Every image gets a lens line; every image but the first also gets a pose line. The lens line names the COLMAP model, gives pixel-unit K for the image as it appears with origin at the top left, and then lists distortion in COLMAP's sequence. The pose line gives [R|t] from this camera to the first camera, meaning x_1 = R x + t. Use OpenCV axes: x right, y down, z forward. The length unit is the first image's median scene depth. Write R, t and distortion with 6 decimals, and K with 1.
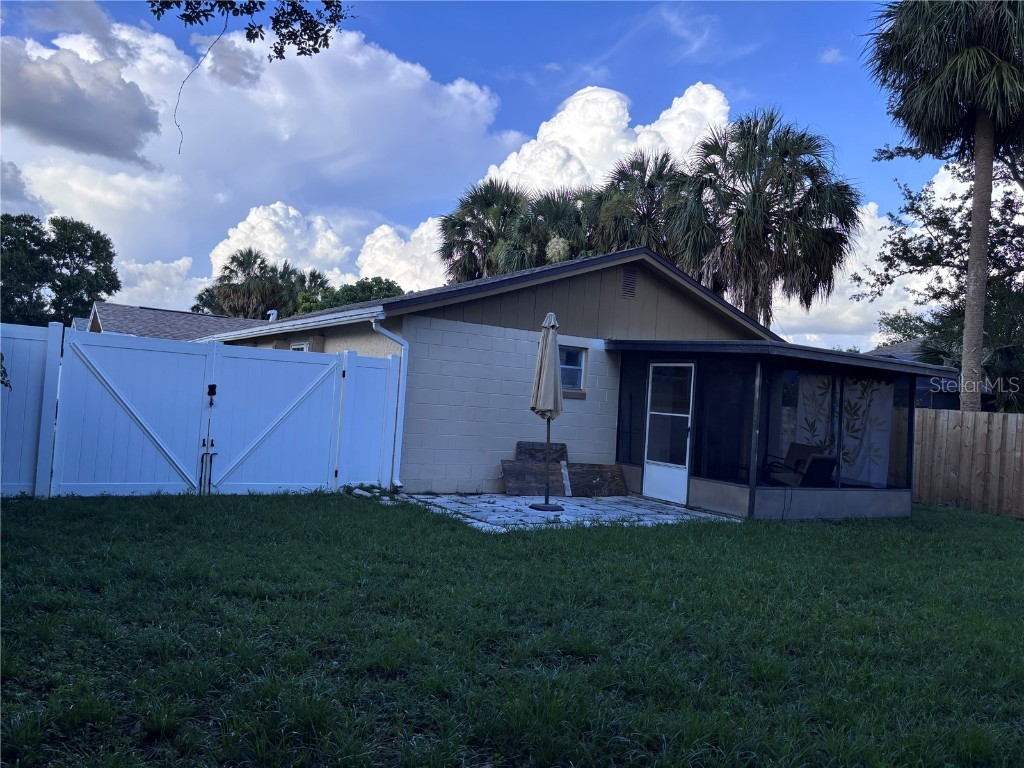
lens RADIAL K [[783.8, 0, 512.0], [0, 783.8, 384.0], [0, 0, 1]] dist [0.073538, -0.085852]
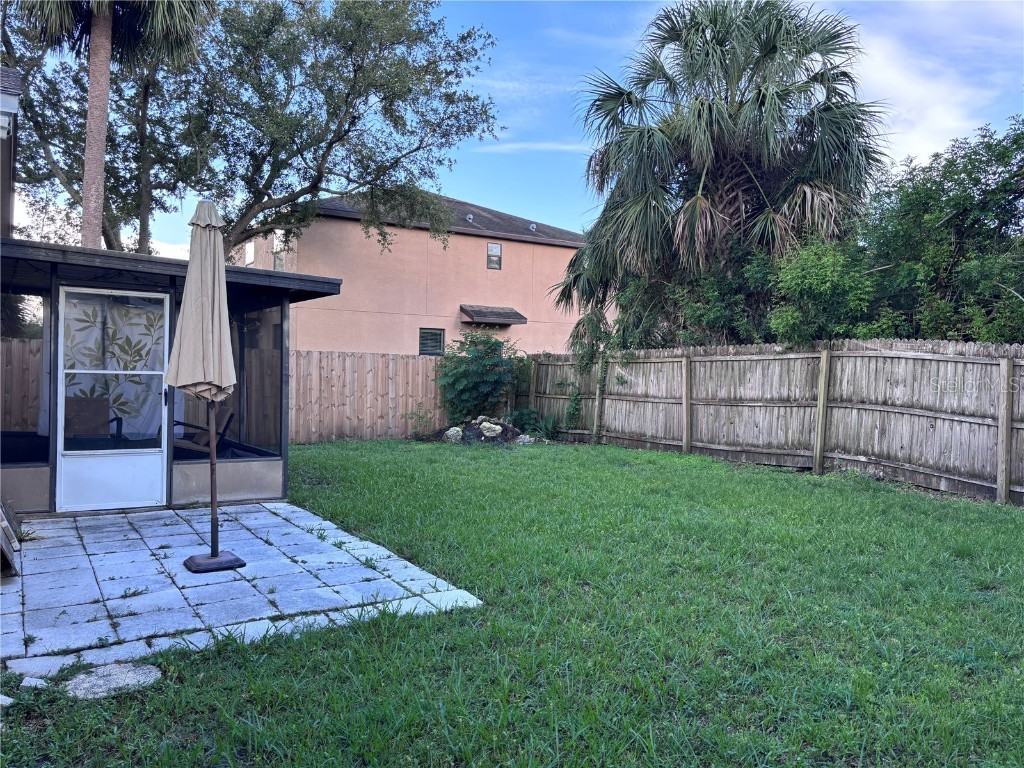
lens RADIAL K [[783.8, 0, 512.0], [0, 783.8, 384.0], [0, 0, 1]] dist [0.073538, -0.085852]
pose [[-0.031599, -0.083899, 0.995973, -0.433315], [-0.048291, 0.995435, 0.082321, -0.019011], [-0.998333, -0.045495, -0.035506, 0.698576]]
